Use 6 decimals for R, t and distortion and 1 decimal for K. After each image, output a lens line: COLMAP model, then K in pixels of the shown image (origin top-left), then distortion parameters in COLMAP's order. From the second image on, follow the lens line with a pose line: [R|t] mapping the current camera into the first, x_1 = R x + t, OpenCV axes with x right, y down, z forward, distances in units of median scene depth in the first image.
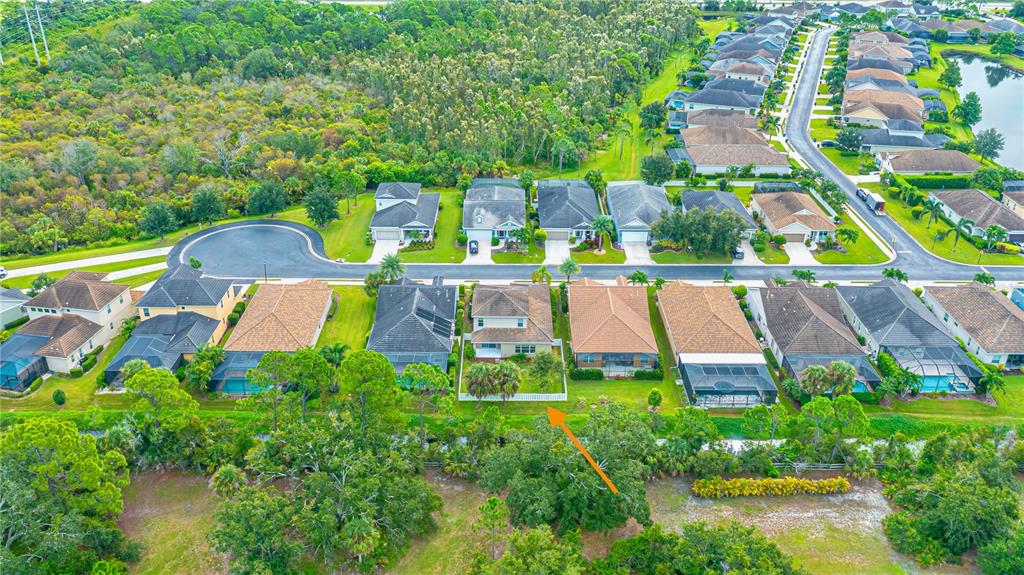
lens RADIAL K [[808.1, 0, 510.4], [0, 808.1, 285.2], [0, 0, 1]] dist [-0.009820, -0.001024]
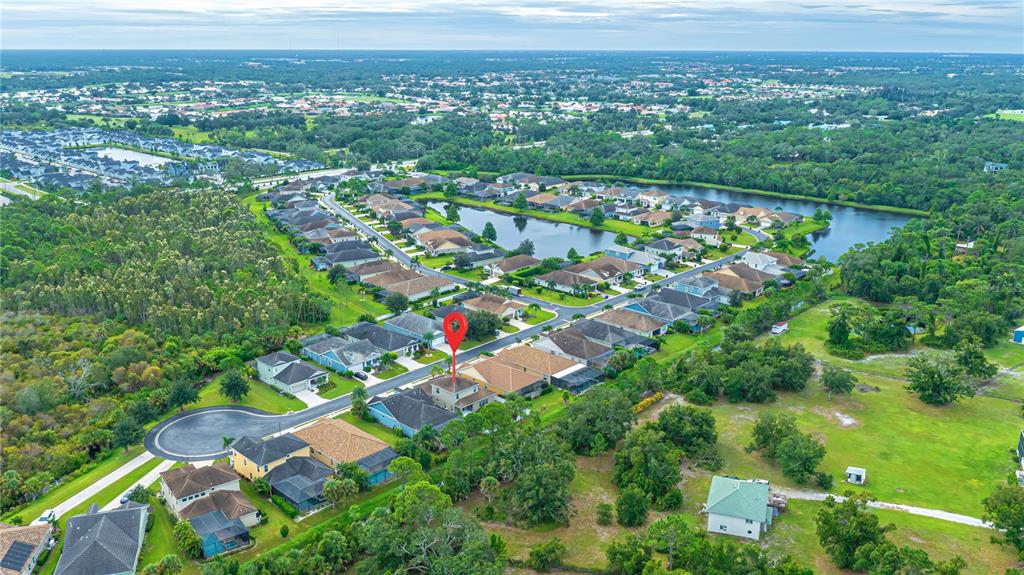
lens RADIAL K [[808.1, 0, 510.4], [0, 808.1, 285.2], [0, 0, 1]] dist [-0.009820, -0.001024]
pose [[0.684496, -0.211977, 0.697518, -0.812284], [0.340253, 0.939082, -0.048513, -0.038162], [-0.644742, 0.270539, 0.714923, -0.229705]]
